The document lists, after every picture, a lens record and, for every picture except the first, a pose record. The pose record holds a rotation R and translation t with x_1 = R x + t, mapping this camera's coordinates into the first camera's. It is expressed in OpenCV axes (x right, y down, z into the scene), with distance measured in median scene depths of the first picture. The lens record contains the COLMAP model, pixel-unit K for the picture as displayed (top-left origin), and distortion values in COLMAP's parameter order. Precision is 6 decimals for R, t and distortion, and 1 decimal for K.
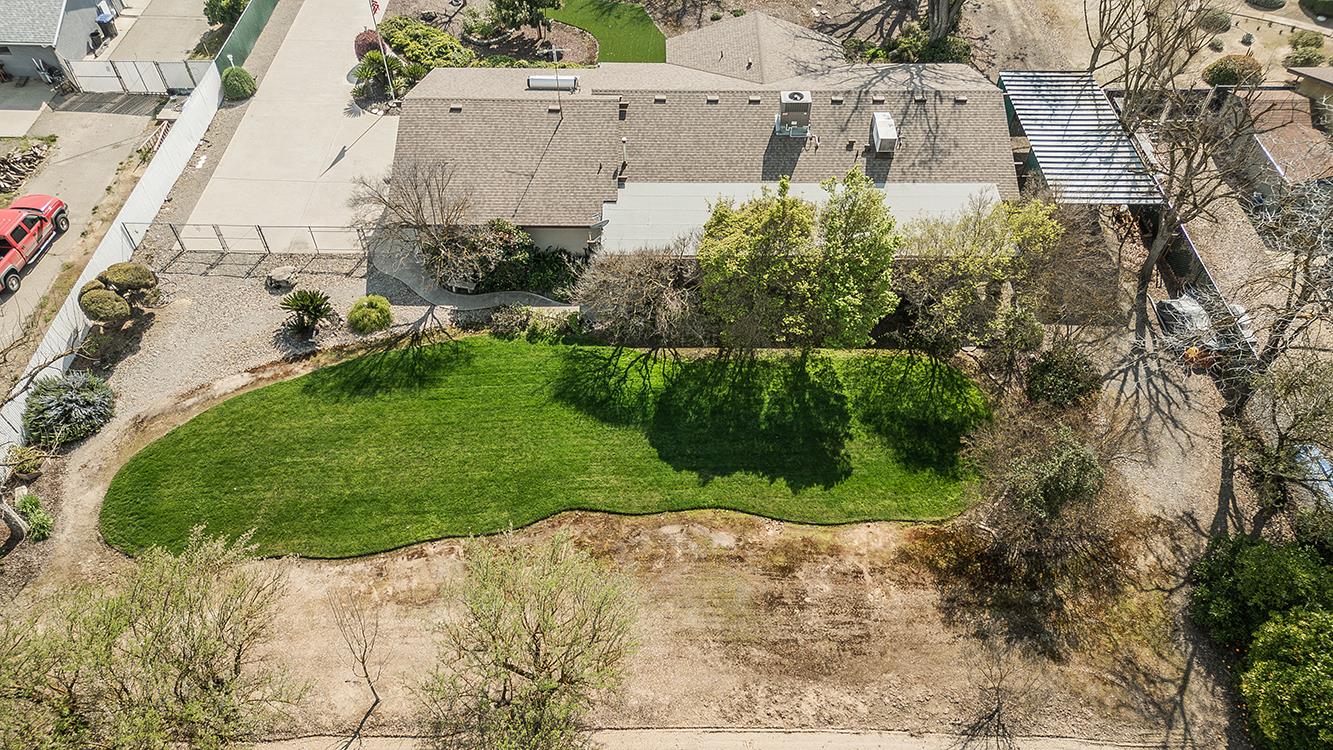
lens RADIAL K [[942.9, 0, 664.2], [0, 942.9, 358.9], [0, 0, 1]] dist [0.078639, -0.054888]
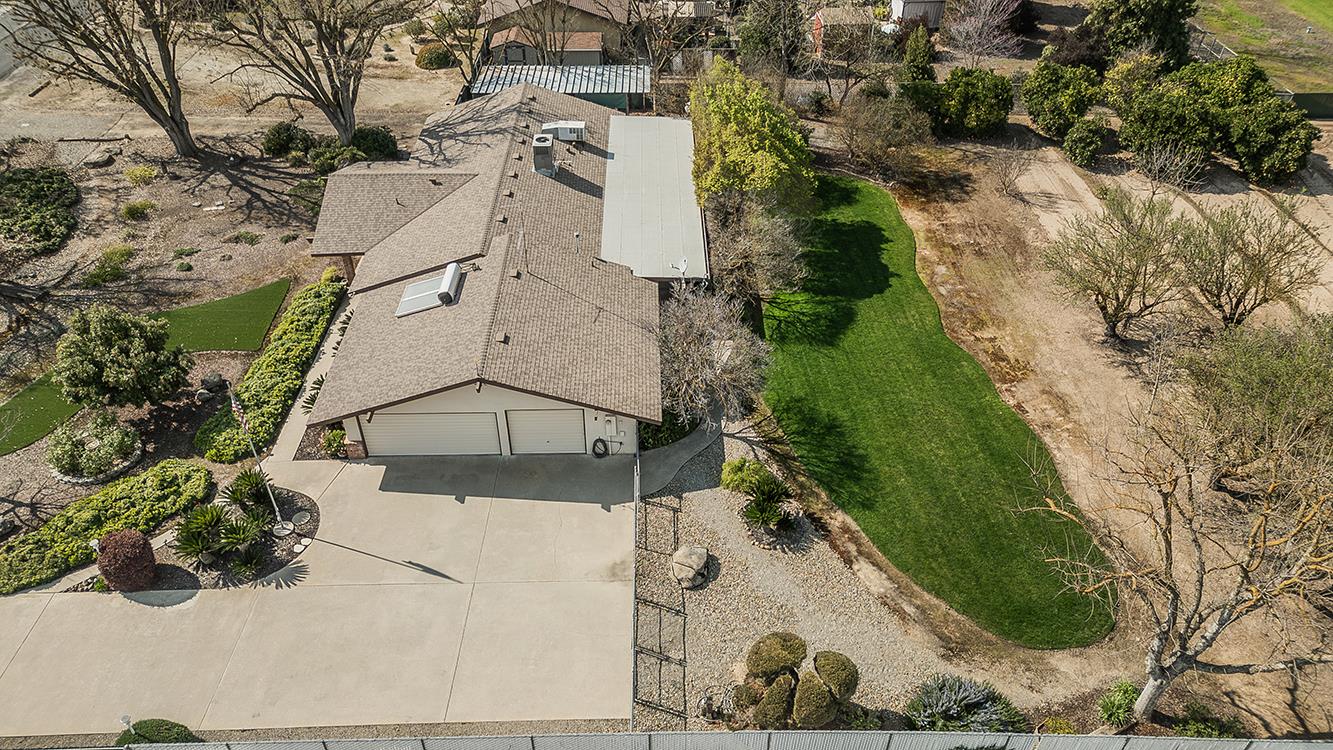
lens RADIAL K [[942.9, 0, 664.2], [0, 942.9, 358.9], [0, 0, 1]] dist [0.078639, -0.054888]
pose [[-0.020611, -0.609674, 0.792384, -0.975688], [0.733031, 0.529742, 0.426660, -0.556994], [-0.679883, 0.589636, 0.435991, 0.633581]]
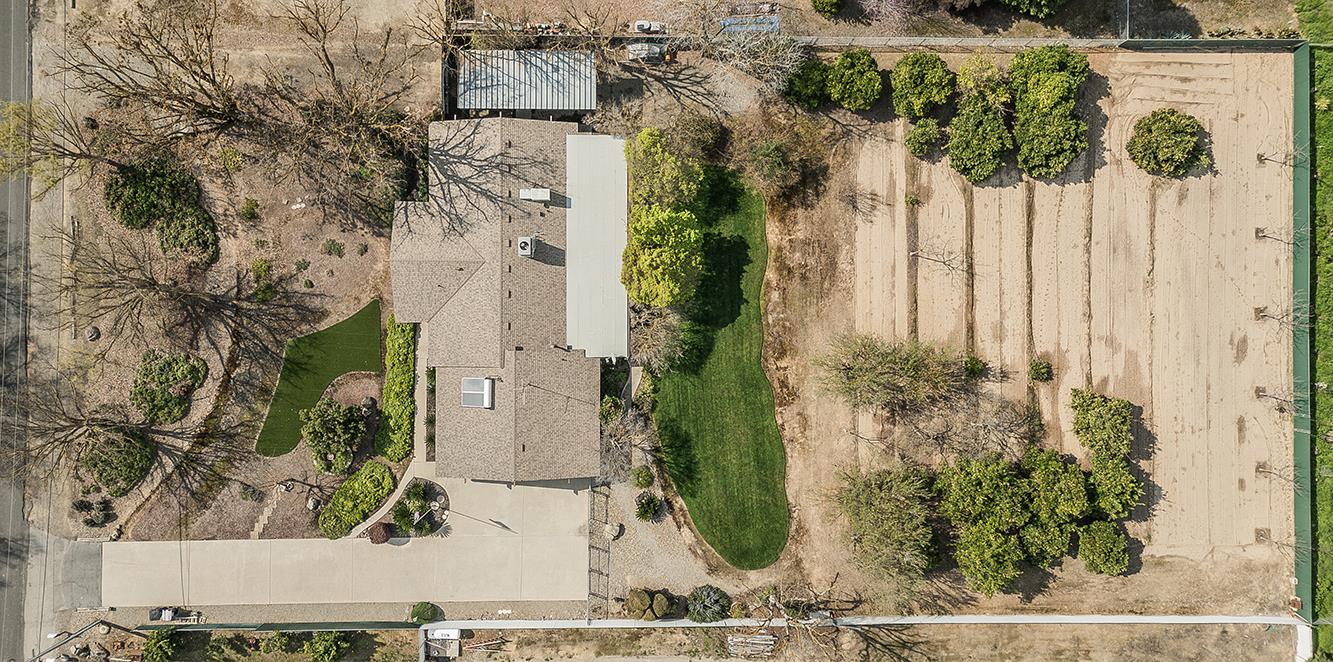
lens RADIAL K [[971.2, 0, 659.9], [0, 971.2, 307.0], [0, 0, 1]] dist [0.073189, -0.048147]
pose [[-0.003697, -0.999983, 0.004428, 0.023039], [0.726116, 0.000361, 0.687573, -1.413991], [-0.687563, 0.005757, 0.726102, -0.457892]]
